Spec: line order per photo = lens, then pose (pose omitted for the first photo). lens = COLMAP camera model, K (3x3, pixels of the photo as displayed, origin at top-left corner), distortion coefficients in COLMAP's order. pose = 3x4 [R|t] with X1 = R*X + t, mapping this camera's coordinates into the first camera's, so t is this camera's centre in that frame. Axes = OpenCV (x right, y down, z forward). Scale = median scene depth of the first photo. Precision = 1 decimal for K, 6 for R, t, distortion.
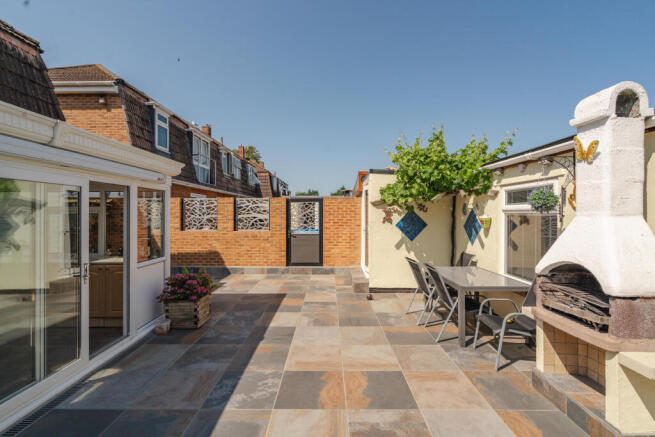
lens RADIAL K [[293.1, 0, 327.5], [0, 293.1, 218.5], [0, 0, 1]] dist [0.000270, 0.001214]
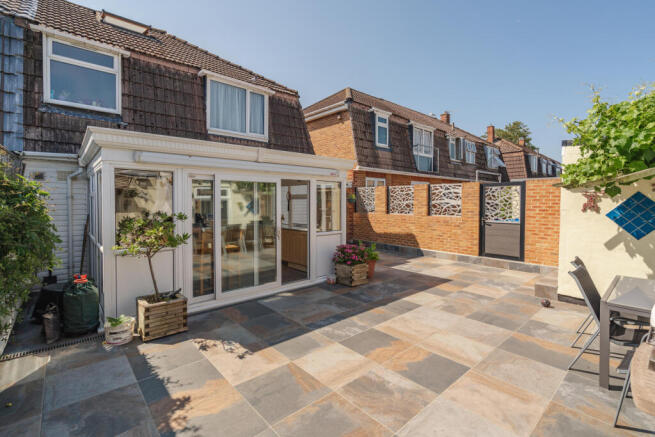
lens RADIAL K [[293.1, 0, 327.5], [0, 293.1, 218.5], [0, 0, 1]] dist [0.000270, 0.001214]
pose [[0.677641, 0.046128, -0.733945, 0.229059], [-0.012460, 0.998608, 0.051257, 0.002488], [0.735287, -0.025588, 0.677273, 0.019538]]
